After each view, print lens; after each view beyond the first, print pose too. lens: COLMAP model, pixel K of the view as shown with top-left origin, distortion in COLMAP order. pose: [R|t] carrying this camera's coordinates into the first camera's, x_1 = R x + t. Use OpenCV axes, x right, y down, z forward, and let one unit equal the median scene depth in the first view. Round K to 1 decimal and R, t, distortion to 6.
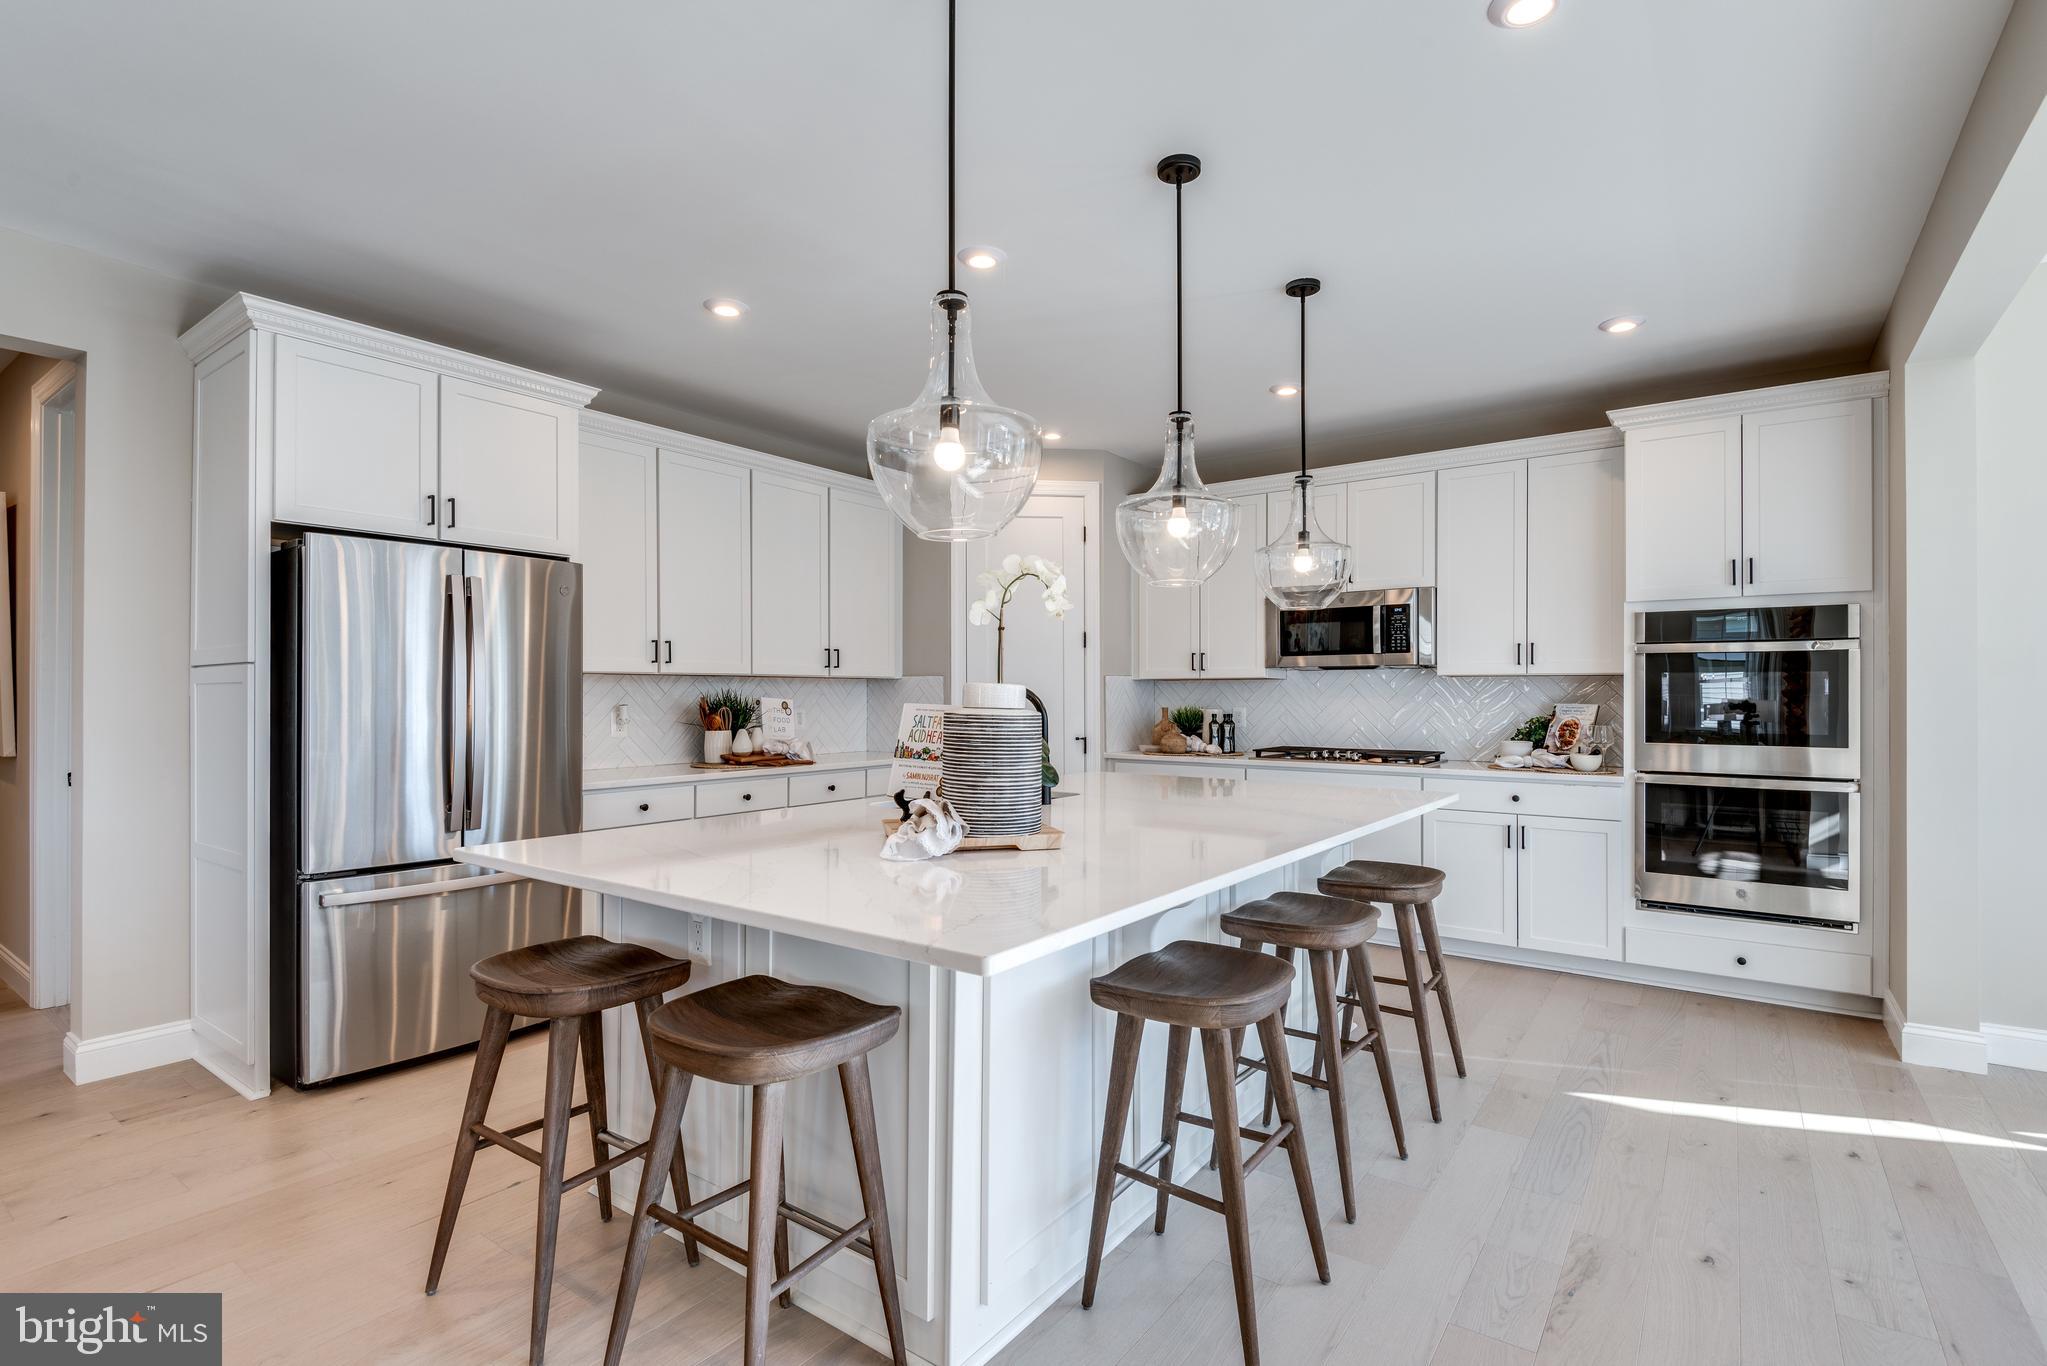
lens RADIAL K [[958.7, 0, 1030.0], [0, 958.7, 684.9], [0, 0, 1]] dist [-0.001093, -0.000113]
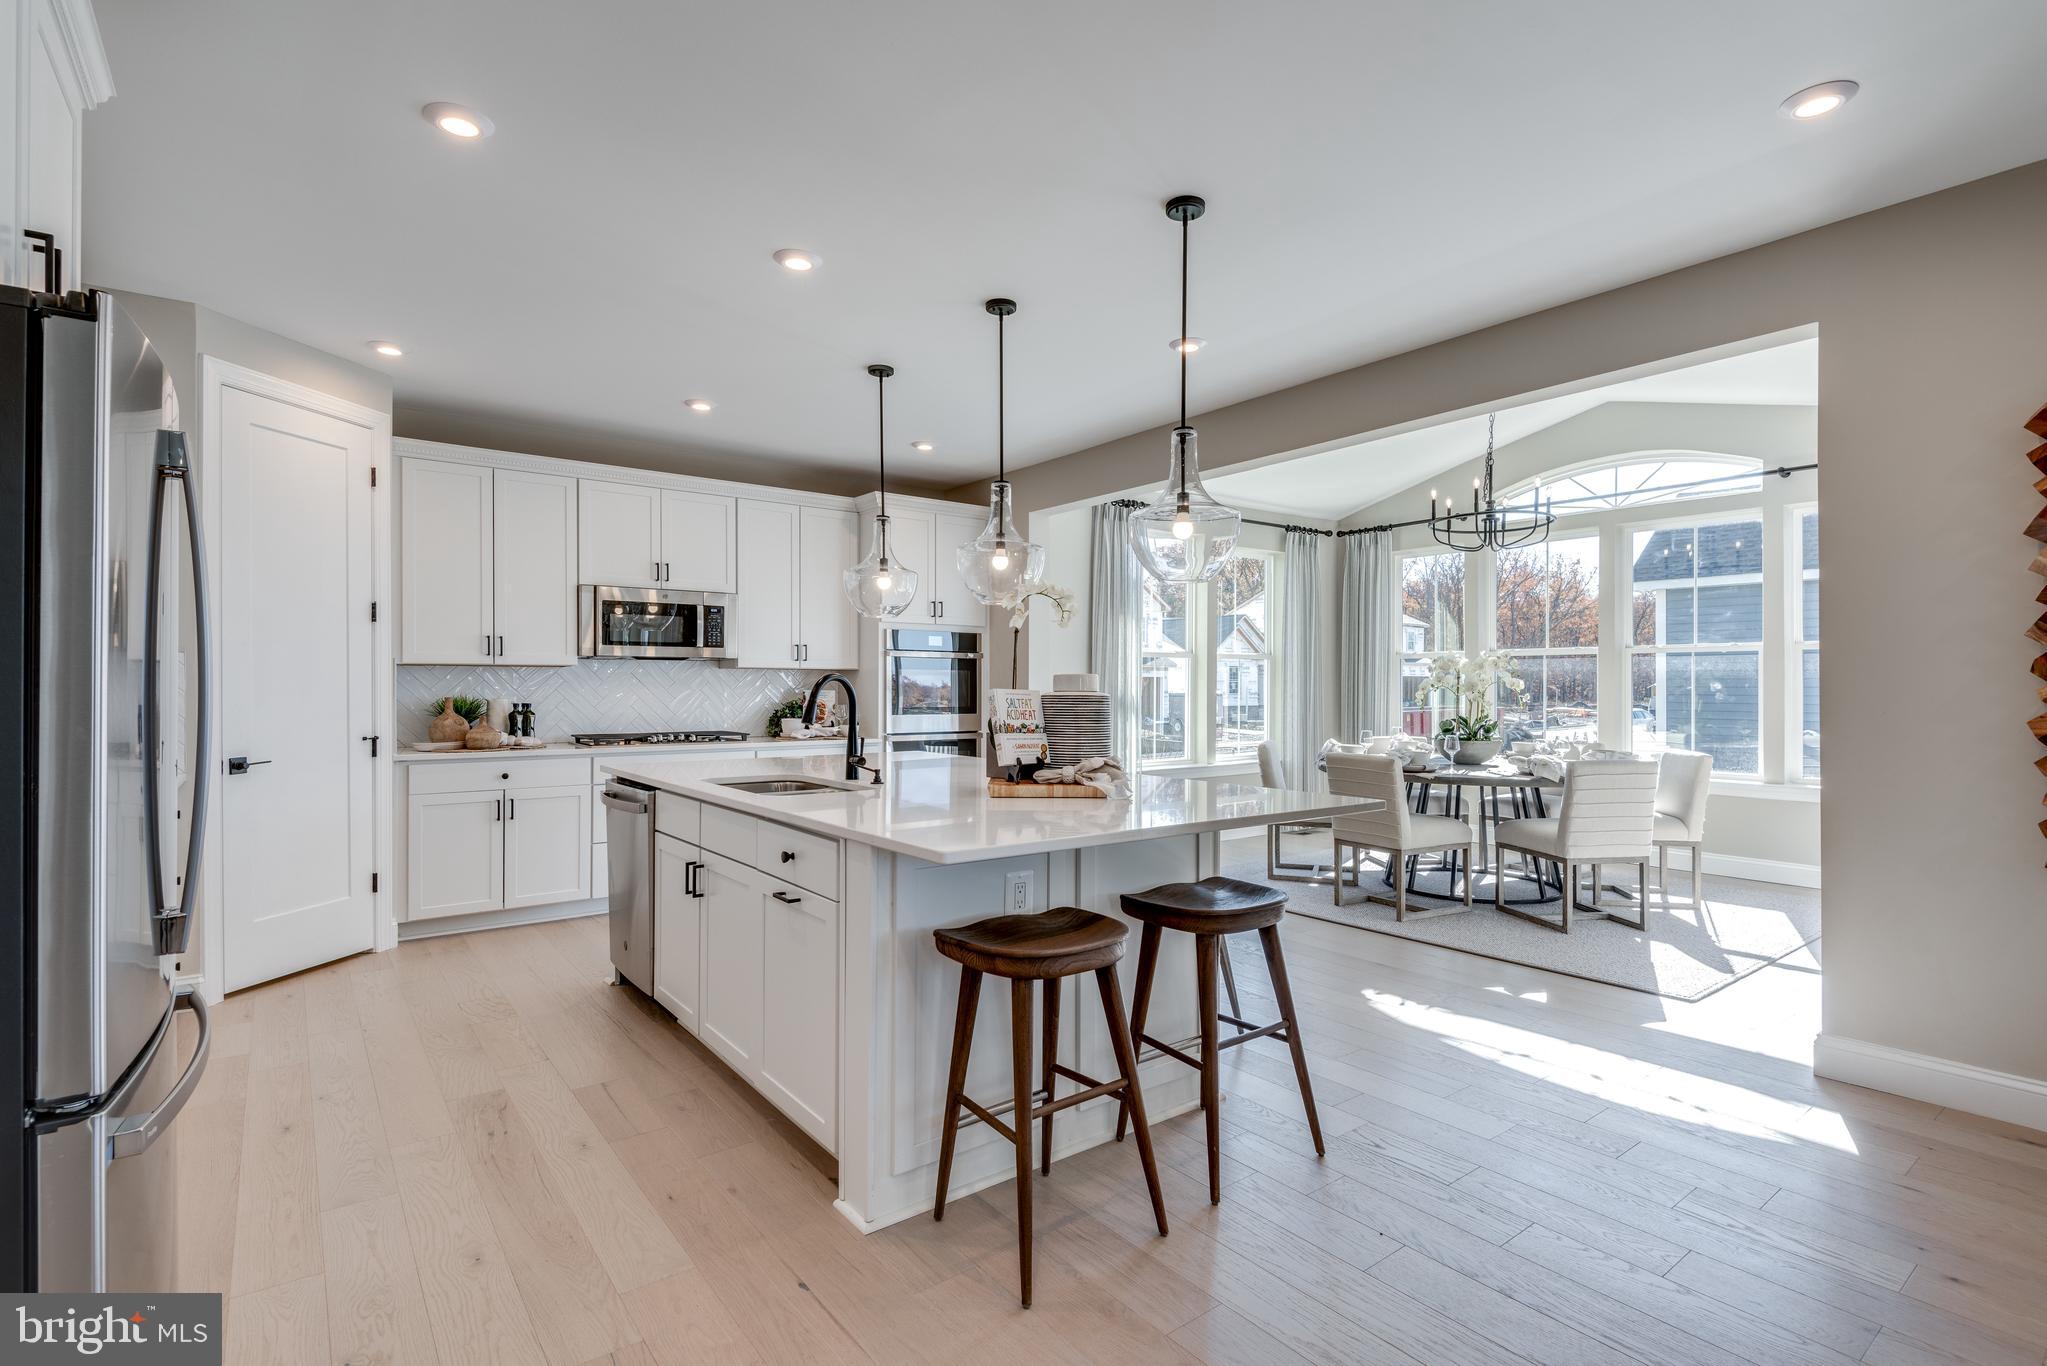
lens RADIAL K [[958.7, 0, 1030.0], [0, 958.7, 684.9], [0, 0, 1]] dist [-0.001093, -0.000113]
pose [[0.274634, 0.001331, 0.961548, -0.643109], [-0.011358, 0.999934, 0.001860, 0.005686], [-0.961482, -0.011432, 0.274631, 0.311363]]
